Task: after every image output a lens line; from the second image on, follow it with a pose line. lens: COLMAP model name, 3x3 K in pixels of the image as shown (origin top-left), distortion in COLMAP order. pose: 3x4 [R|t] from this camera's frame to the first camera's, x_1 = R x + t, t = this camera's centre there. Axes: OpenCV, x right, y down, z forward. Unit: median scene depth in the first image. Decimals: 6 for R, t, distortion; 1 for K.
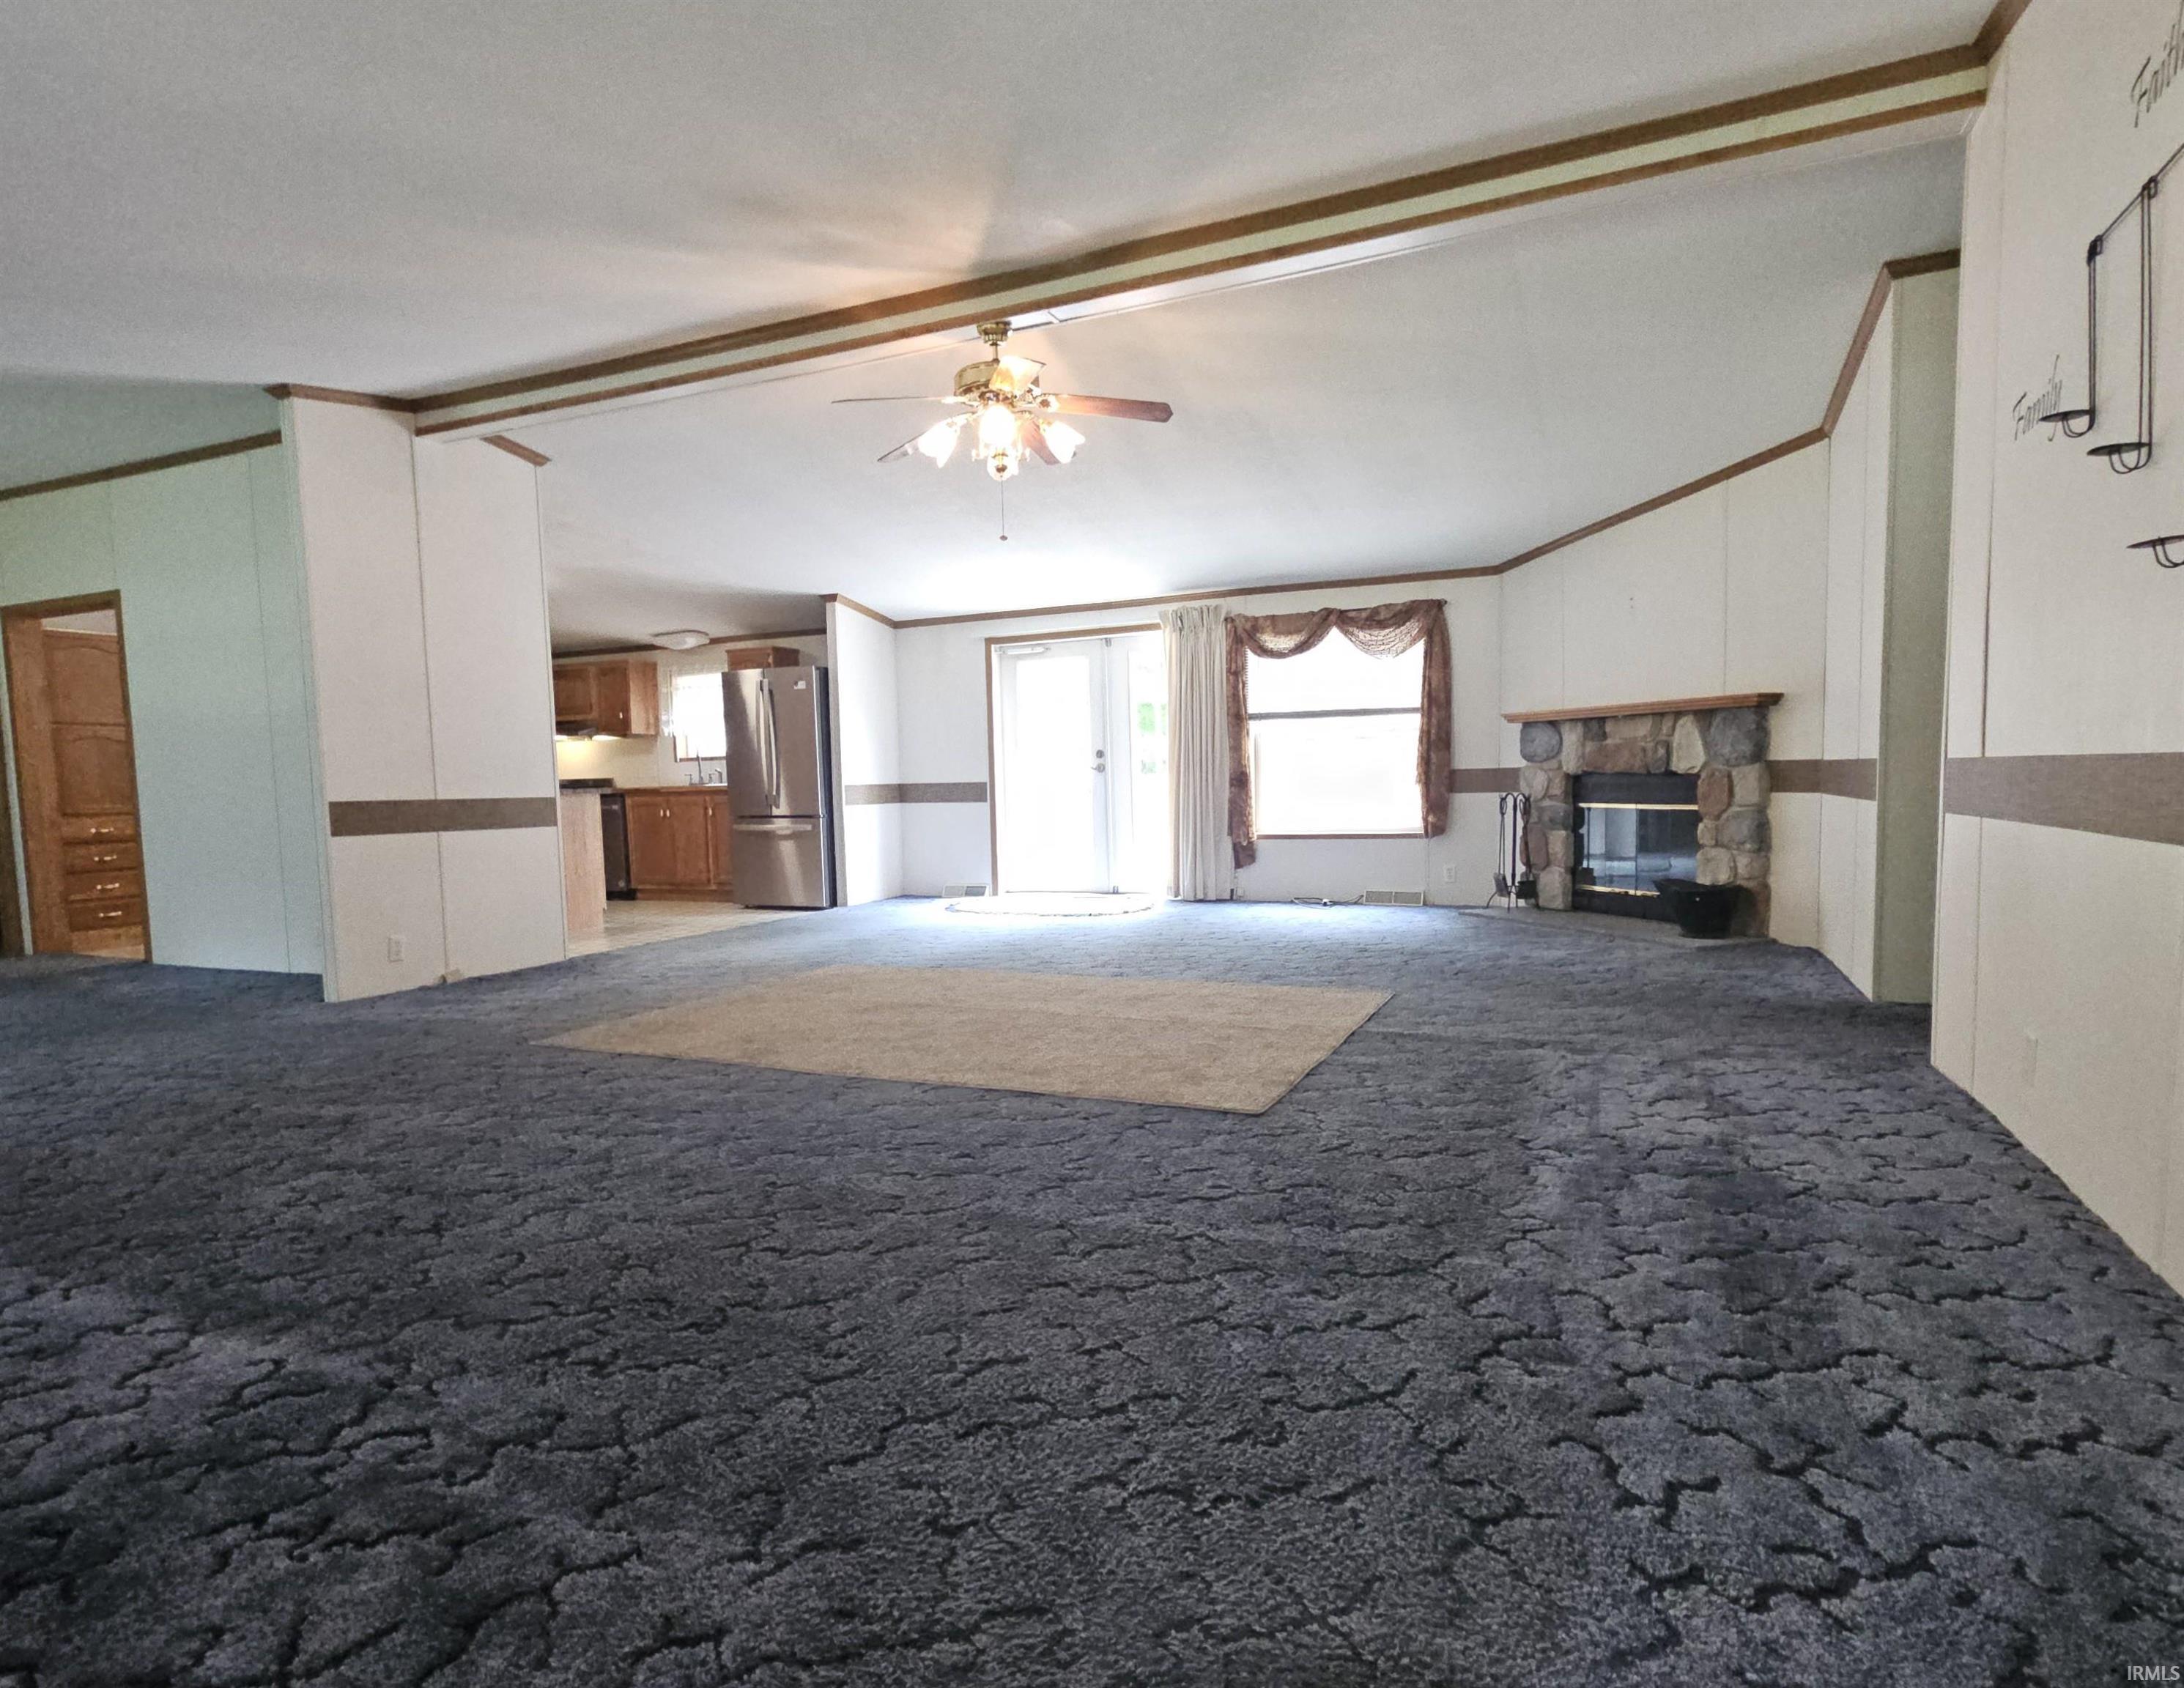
lens RADIAL K [[1195.4, 0, 1098.0], [0, 1195.4, 880.0], [0, 0, 1]] dist [0.002267, -0.001218]
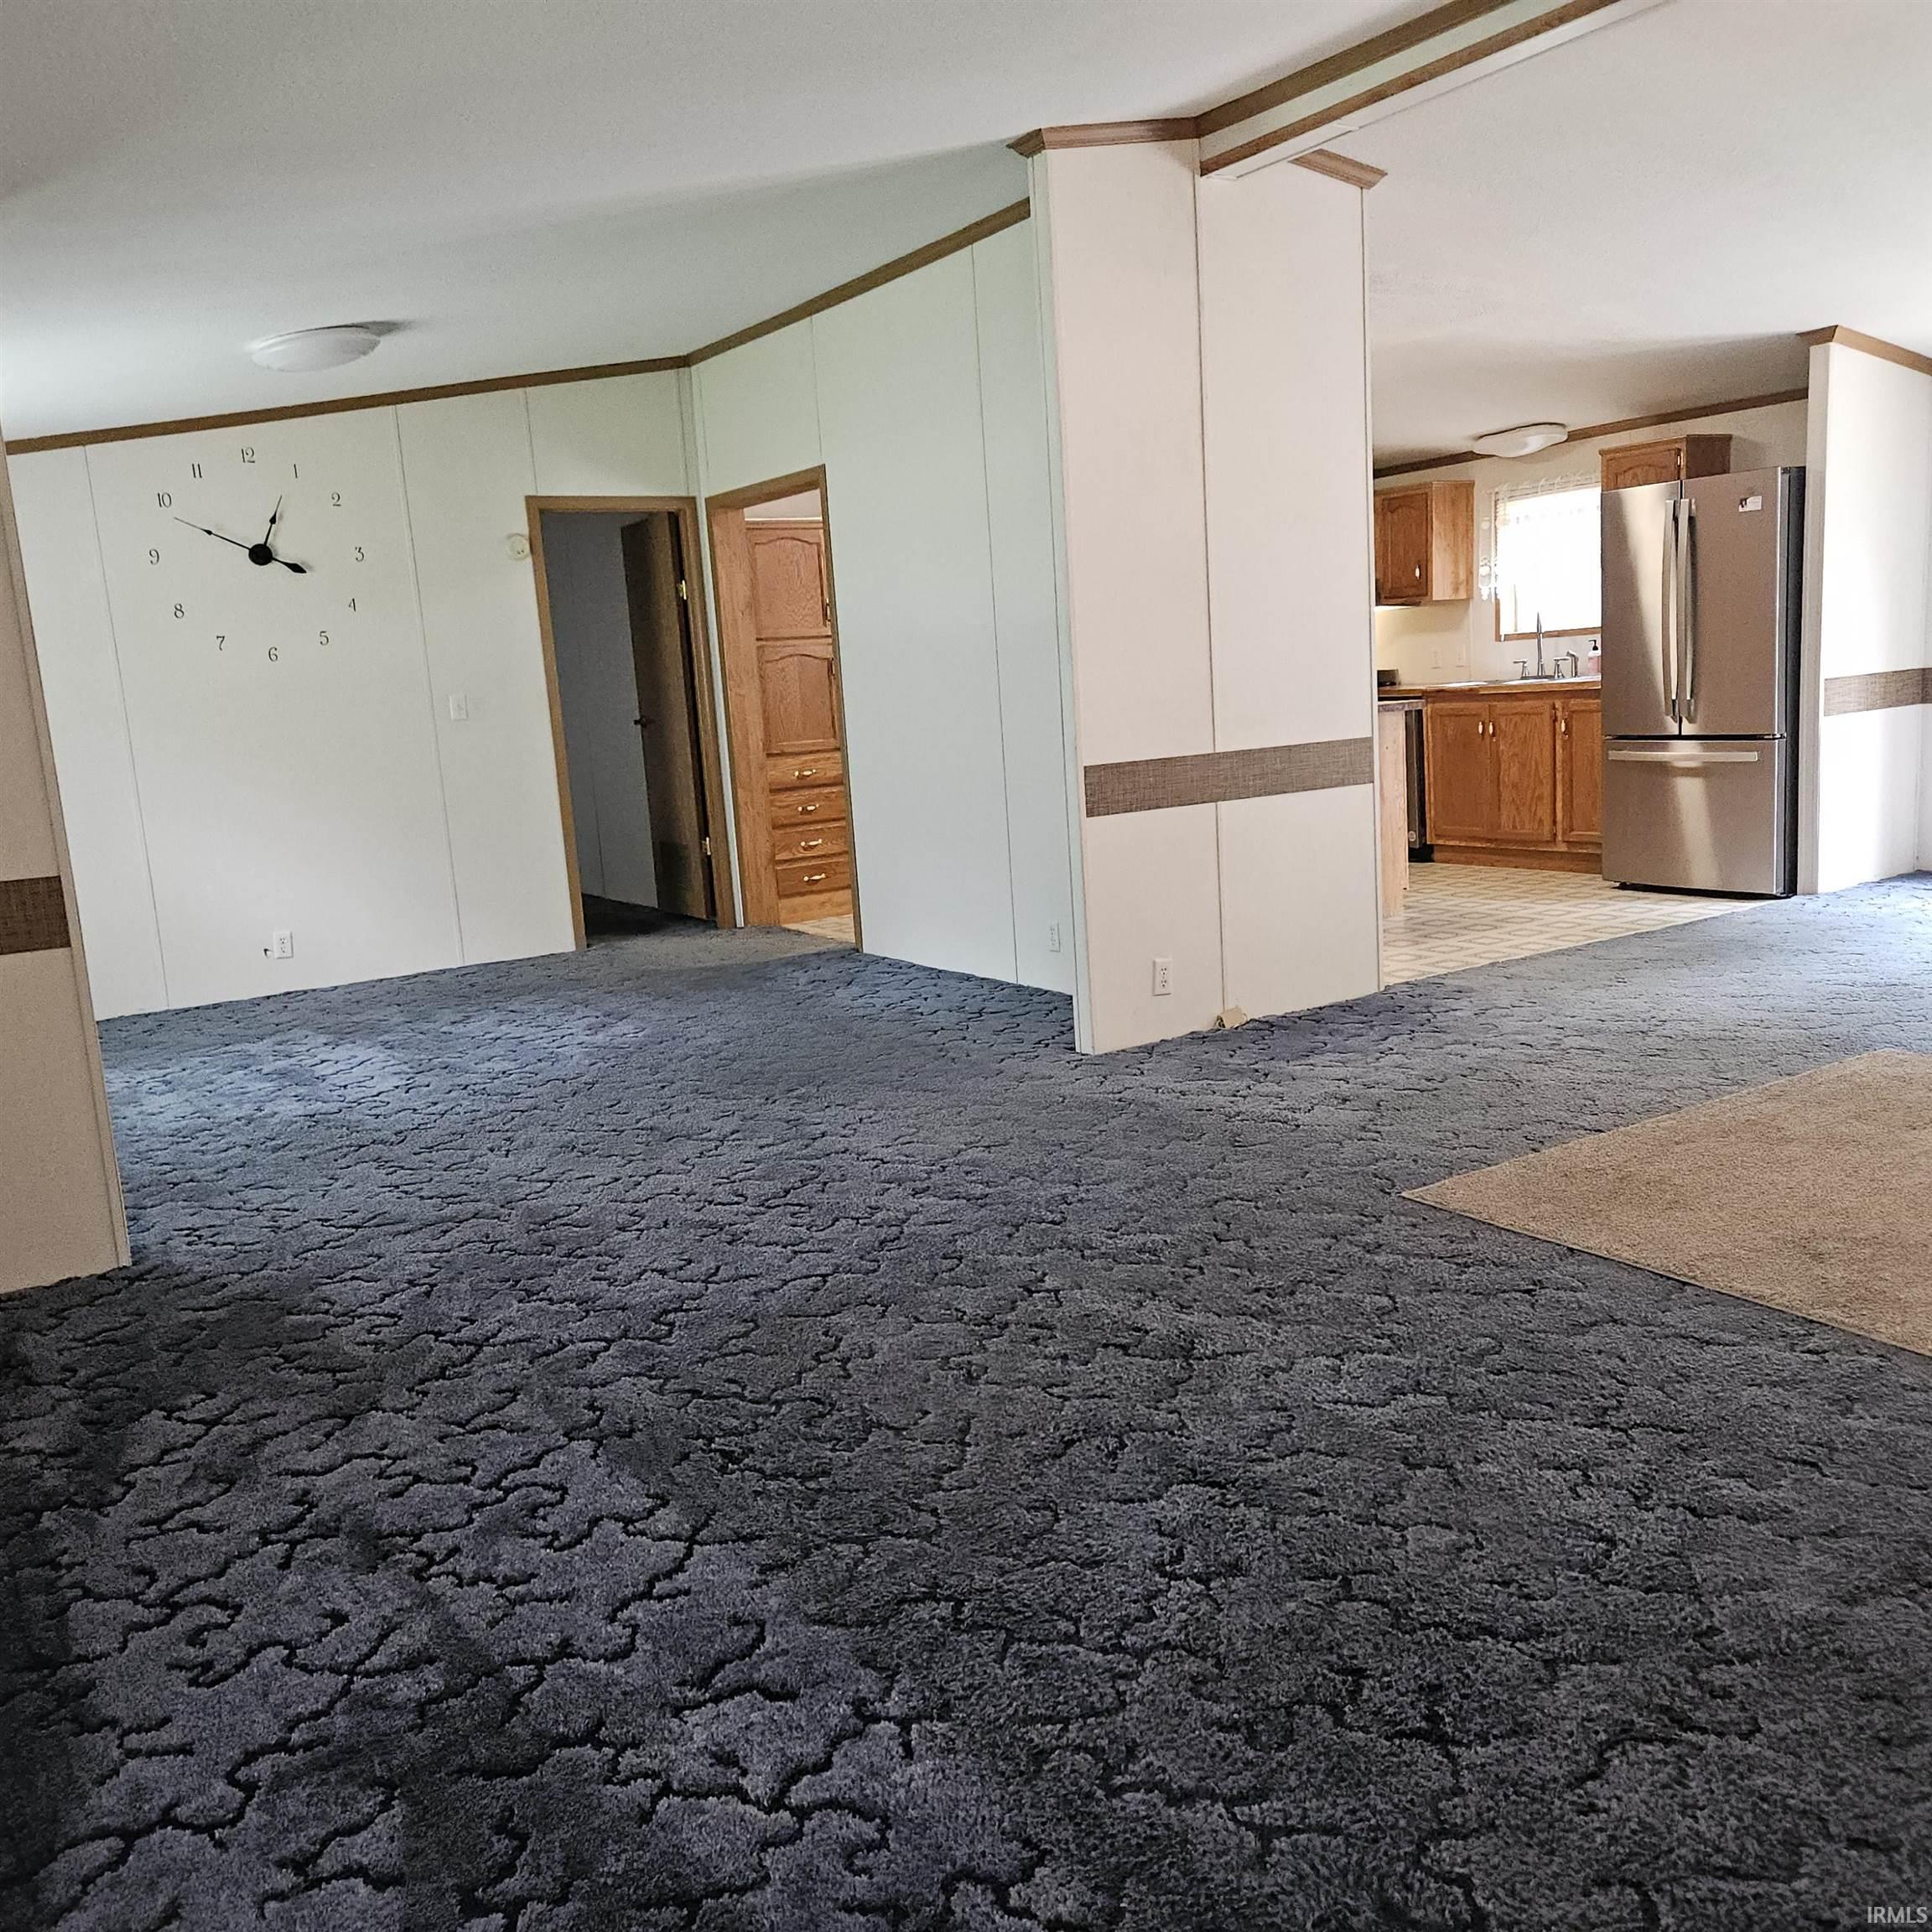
lens RADIAL K [[1700.8, 0, 932.8], [0, 1700.8, 981.6], [0, 0, 1]] dist [0.075366, -0.062653]
pose [[0.826995, 0.072776, -0.557478, -0.125214], [-0.002843, 0.992115, 0.125299, -0.051410], [0.562201, -0.102037, 0.820681, 0.103203]]
